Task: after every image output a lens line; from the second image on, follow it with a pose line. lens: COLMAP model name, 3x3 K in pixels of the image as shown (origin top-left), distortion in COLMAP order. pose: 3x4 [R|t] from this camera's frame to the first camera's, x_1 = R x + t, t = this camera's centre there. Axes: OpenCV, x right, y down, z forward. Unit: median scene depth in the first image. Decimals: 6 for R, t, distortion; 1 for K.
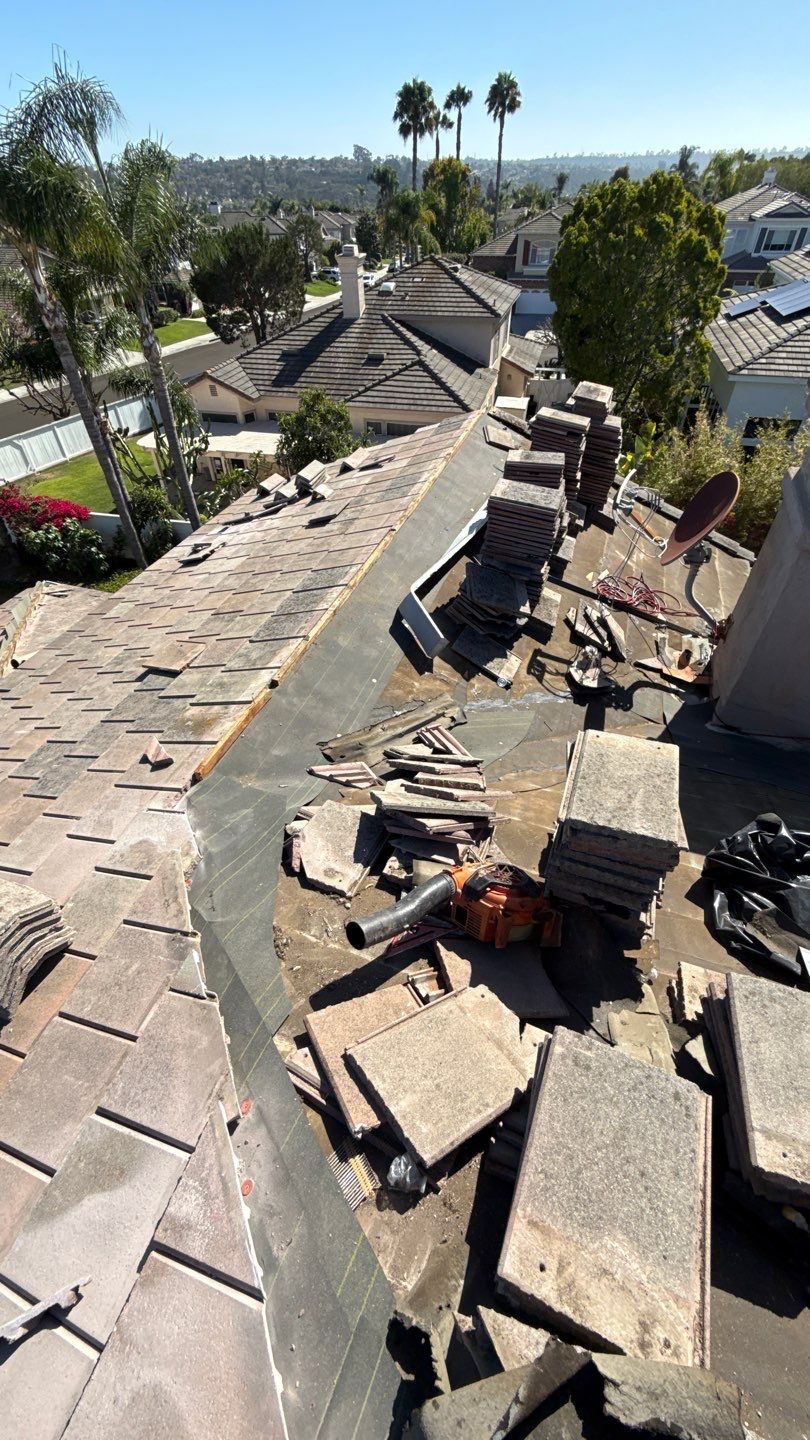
lens RADIAL K [[577.5, 0, 405.0], [0, 577.5, 720.0], [0, 0, 1]] dist [0.004313, 0.000255]
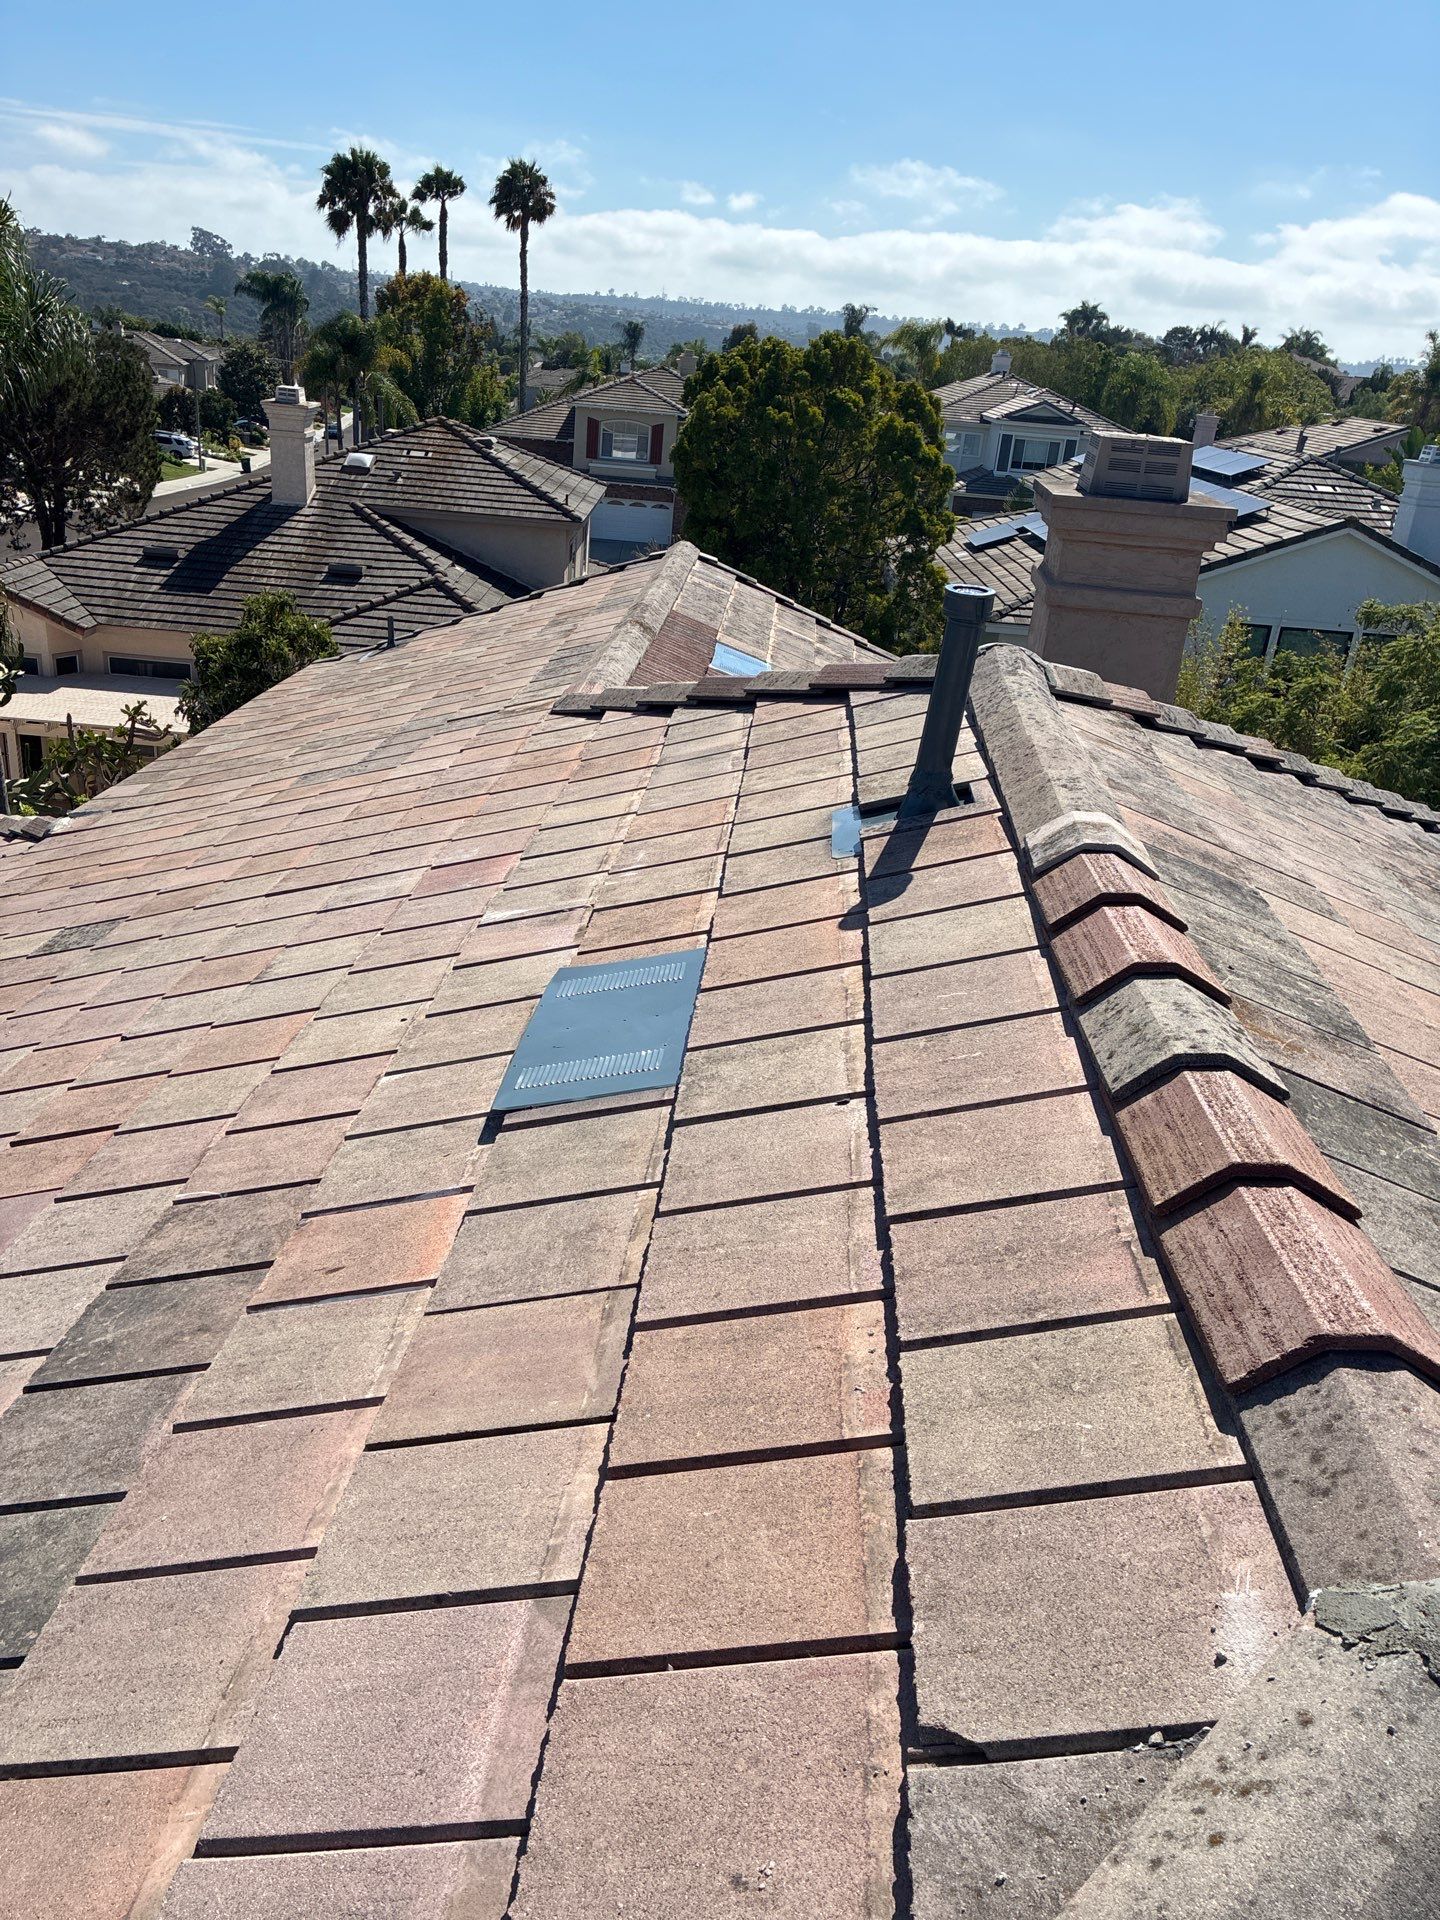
lens RADIAL K [[1458.6, 0, 698.8], [0, 1458.6, 919.2], [0, 0, 1]] dist [0.075743, -0.062425]
pose [[0.967857, -0.003867, 0.251473, -0.070832], [0.093195, 0.934217, -0.344316, 0.123716], [-0.233599, 0.356684, 0.904548, -0.123765]]
